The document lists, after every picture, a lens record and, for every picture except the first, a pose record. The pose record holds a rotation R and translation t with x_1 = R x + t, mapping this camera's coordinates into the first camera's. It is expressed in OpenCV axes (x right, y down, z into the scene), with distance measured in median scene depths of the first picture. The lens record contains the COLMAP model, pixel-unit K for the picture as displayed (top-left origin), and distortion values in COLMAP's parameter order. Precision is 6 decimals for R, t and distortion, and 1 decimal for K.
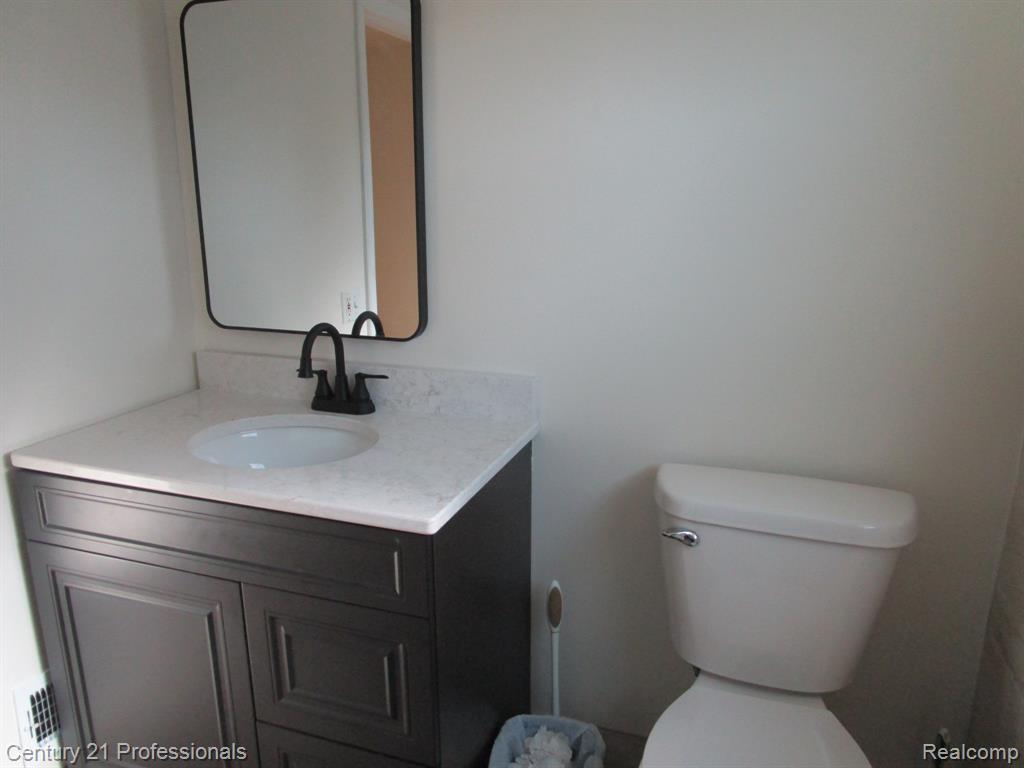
lens RADIAL K [[741.1, 0, 508.8], [0, 741.1, 387.7], [0, 0, 1]] dist [-0.035684, 0.053001]
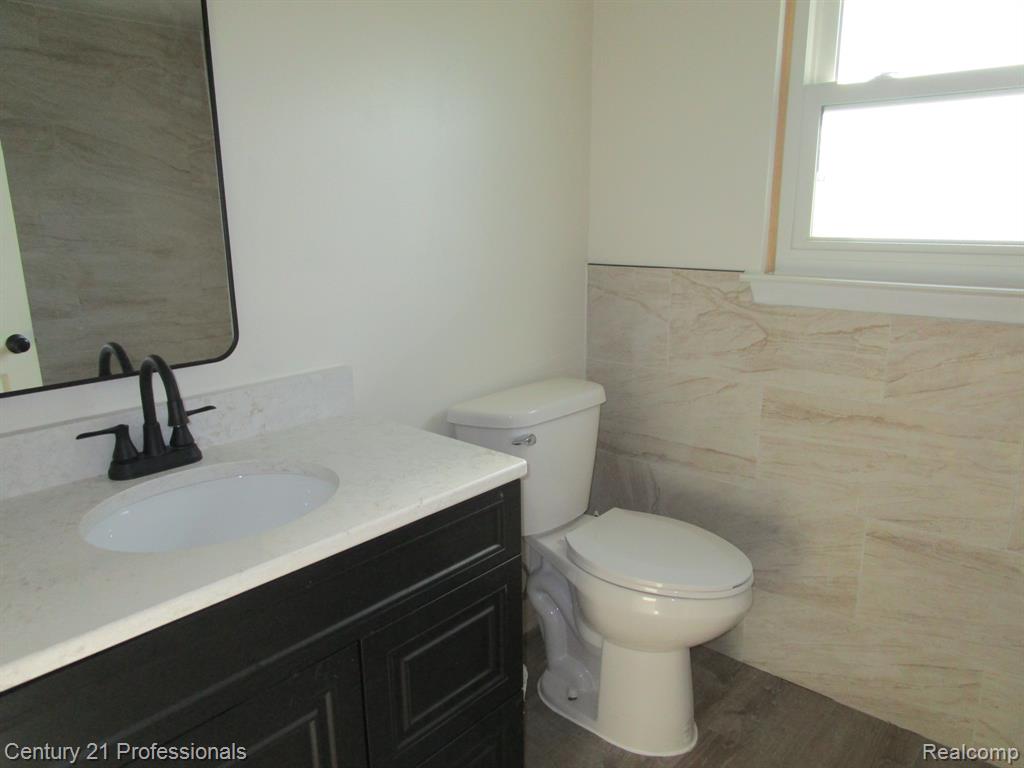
lens RADIAL K [[741.1, 0, 508.8], [0, 741.1, 387.7], [0, 0, 1]] dist [-0.035684, 0.053001]
pose [[0.408082, -0.233088, 0.882689, -0.760617], [0.244759, 0.959396, 0.140188, -0.070886], [-0.879524, 0.158838, 0.448562, 0.326016]]
